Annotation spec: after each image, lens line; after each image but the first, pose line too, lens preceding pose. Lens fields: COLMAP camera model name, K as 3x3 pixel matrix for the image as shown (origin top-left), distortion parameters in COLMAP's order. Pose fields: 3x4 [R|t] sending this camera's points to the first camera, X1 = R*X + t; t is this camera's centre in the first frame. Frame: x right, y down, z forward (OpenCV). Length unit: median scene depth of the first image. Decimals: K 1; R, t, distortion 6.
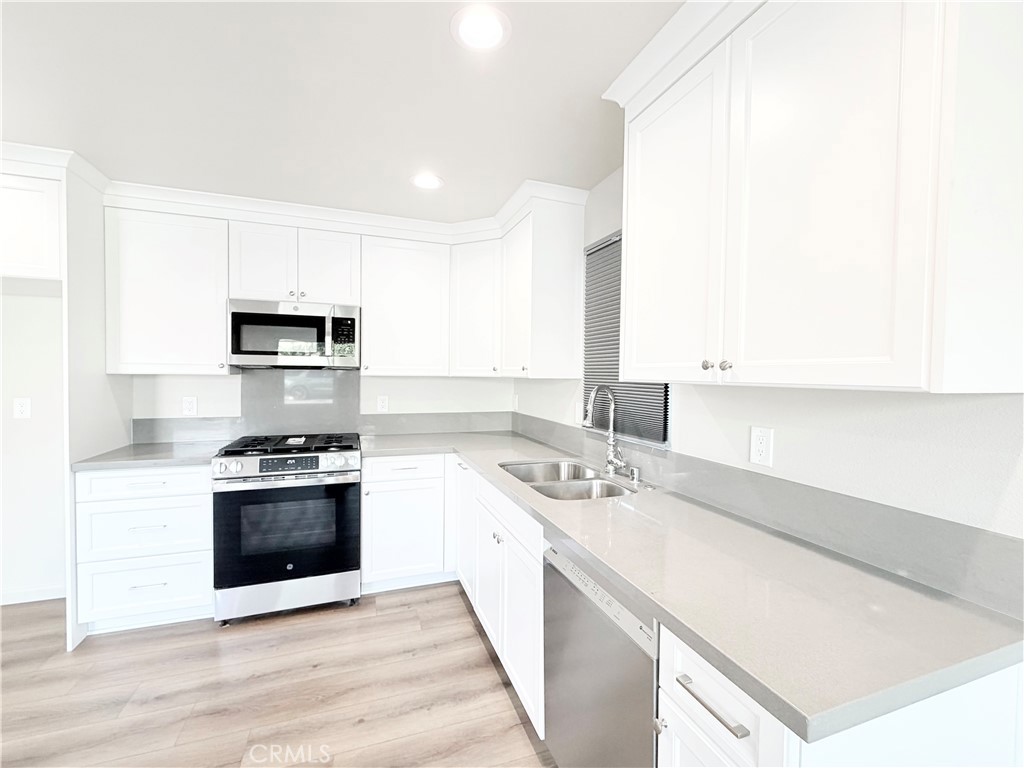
lens RADIAL K [[438.1, 0, 511.8], [0, 438.1, 383.8], [0, 0, 1]] dist [-0.003114, 0.000150]
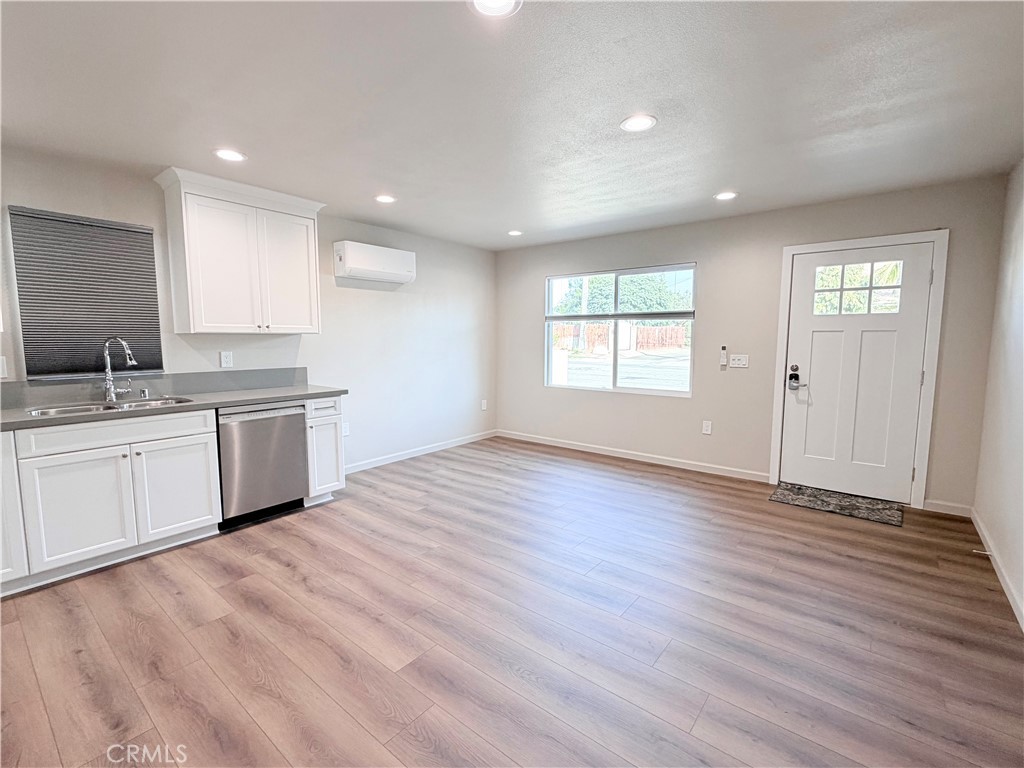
lens RADIAL K [[467.9, 0, 513.1], [0, 467.9, 384.7], [0, 0, 1]] dist [-0.000386, 0.001009]
pose [[-0.526464, -0.098595, 0.844461, -1.566919], [0.012817, 0.992220, 0.123836, -0.012120], [-0.850101, 0.076018, -0.521104, 0.647725]]
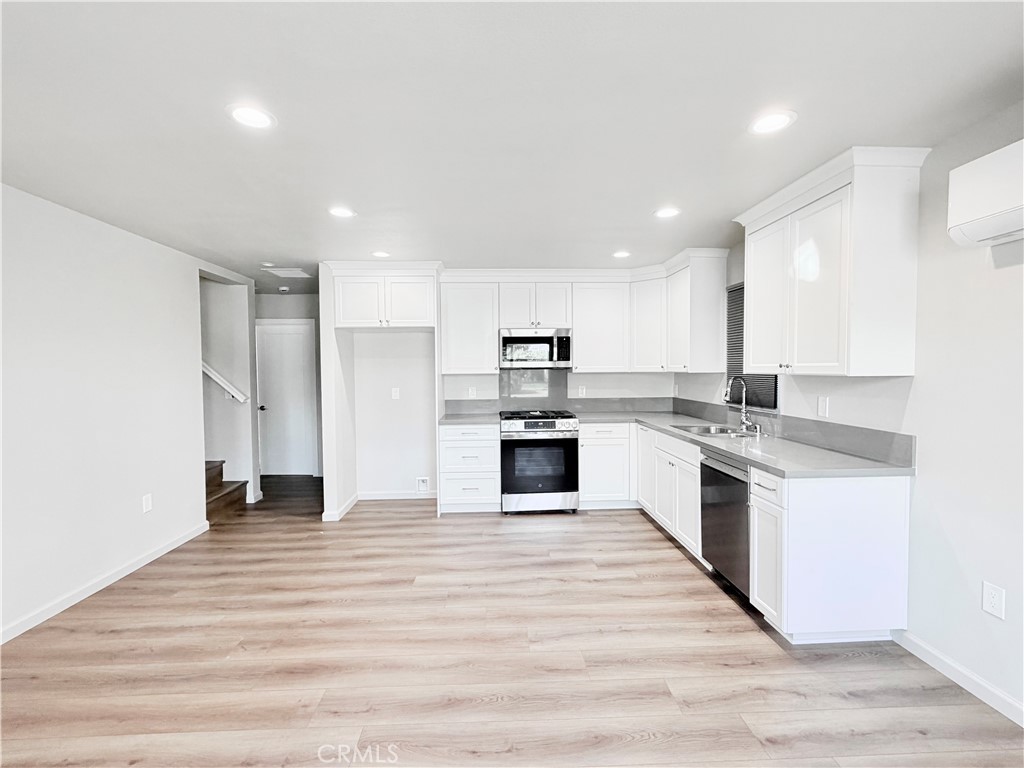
lens RADIAL K [[467.9, 0, 512.7], [0, 467.9, 383.8], [0, 0, 1]] dist [-0.000386, 0.001009]
pose [[0.955876, -0.009271, -0.293625, -0.077801], [0.011991, 0.999900, 0.007465, 0.007371], [0.293527, -0.010656, 0.955892, -0.858986]]
